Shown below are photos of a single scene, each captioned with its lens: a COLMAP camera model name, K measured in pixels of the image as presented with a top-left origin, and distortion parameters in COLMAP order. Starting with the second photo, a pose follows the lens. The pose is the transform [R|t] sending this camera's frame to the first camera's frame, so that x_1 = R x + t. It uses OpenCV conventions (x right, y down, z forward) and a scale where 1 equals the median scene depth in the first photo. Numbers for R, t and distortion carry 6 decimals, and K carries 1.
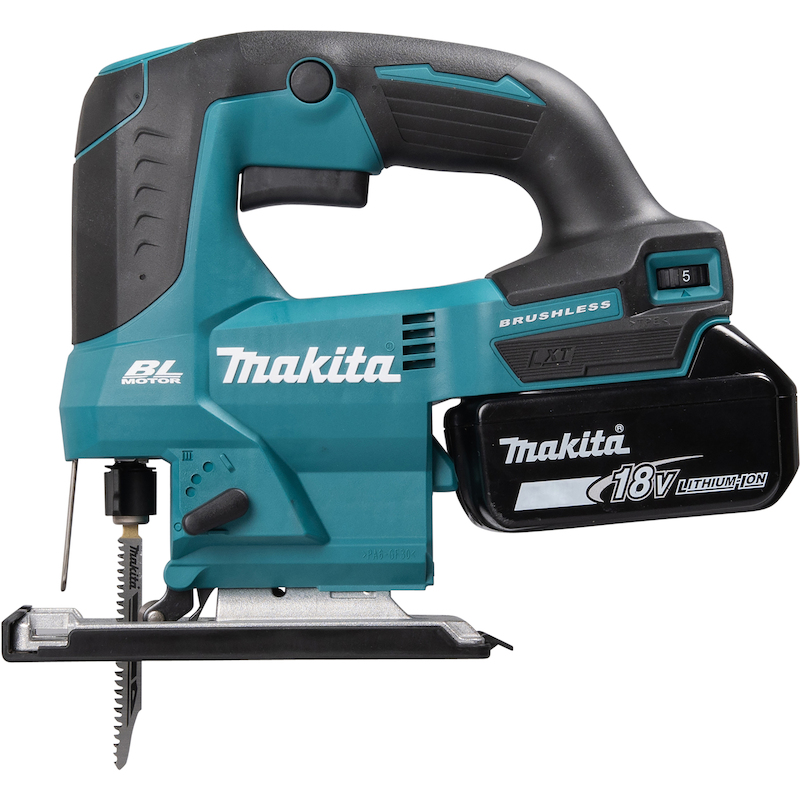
lens RADIAL K [[5590.3, 0, 399.6], [0, 5590.3, 399.8], [0, 0, 1]] dist [-0.024485, 0.000000]
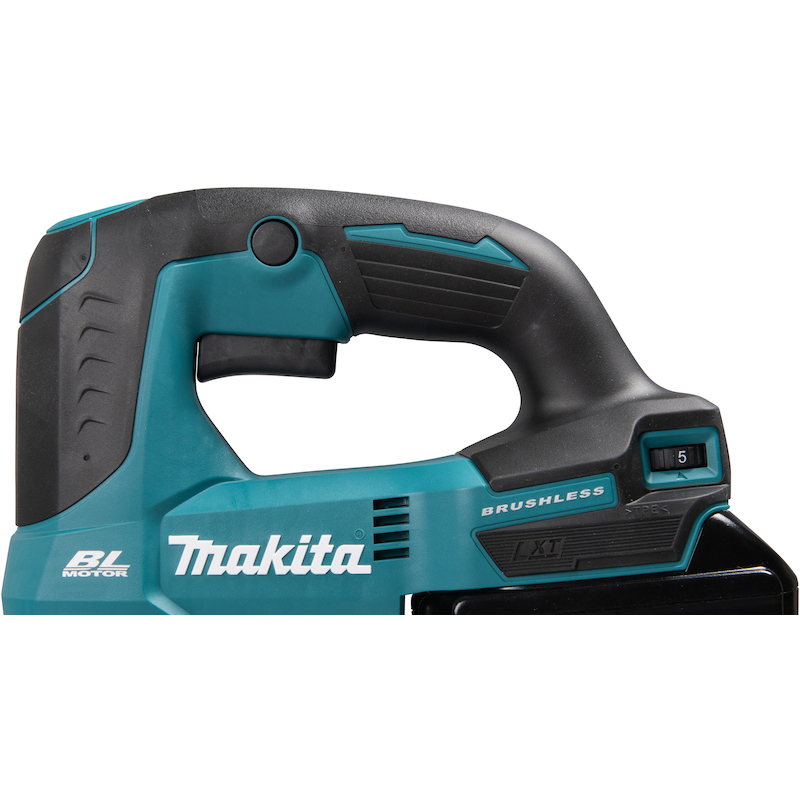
lens RADIAL K [[2141.9, 0, 345.0], [0, 2141.9, 409.5], [0, 0, 1]] dist [-0.019380, 0.000000]
pose [[0.999931, 0.005014, 0.010666, -0.007912], [-0.005177, 0.999869, 0.015315, -0.035162], [-0.010588, -0.015369, 0.999826, 0.651742]]
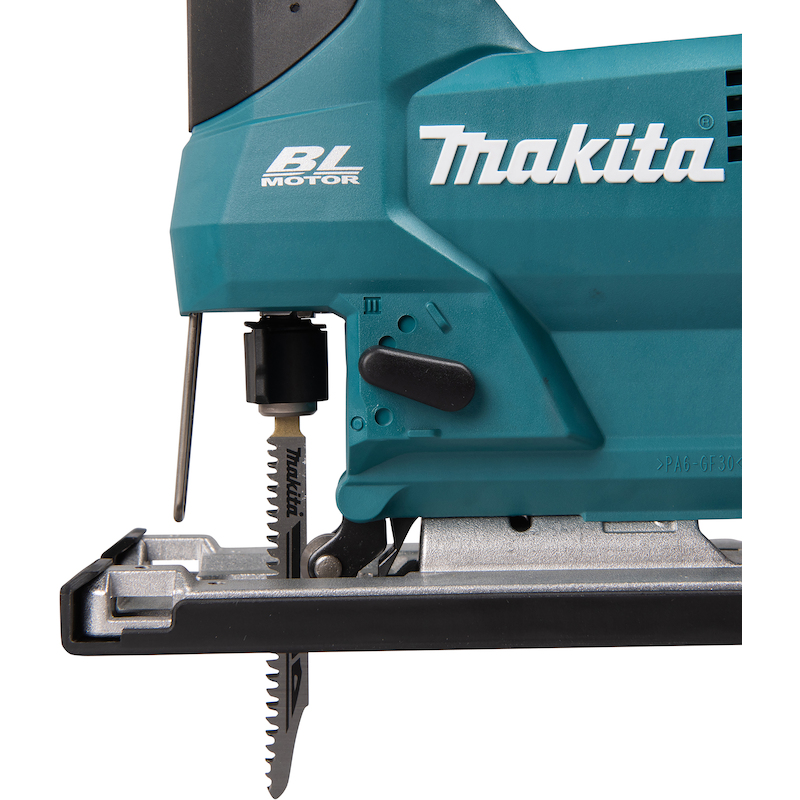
lens RADIAL K [[2027.9, 0, 438.6], [0, 2027.9, 400.3], [0, 0, 1]] dist [0.012101, 0.000000]
pose [[0.999839, -0.005676, -0.017016, -0.027047], [0.006535, 0.998685, 0.050854, 0.009099], [0.016705, -0.050957, 0.998561, 0.778961]]
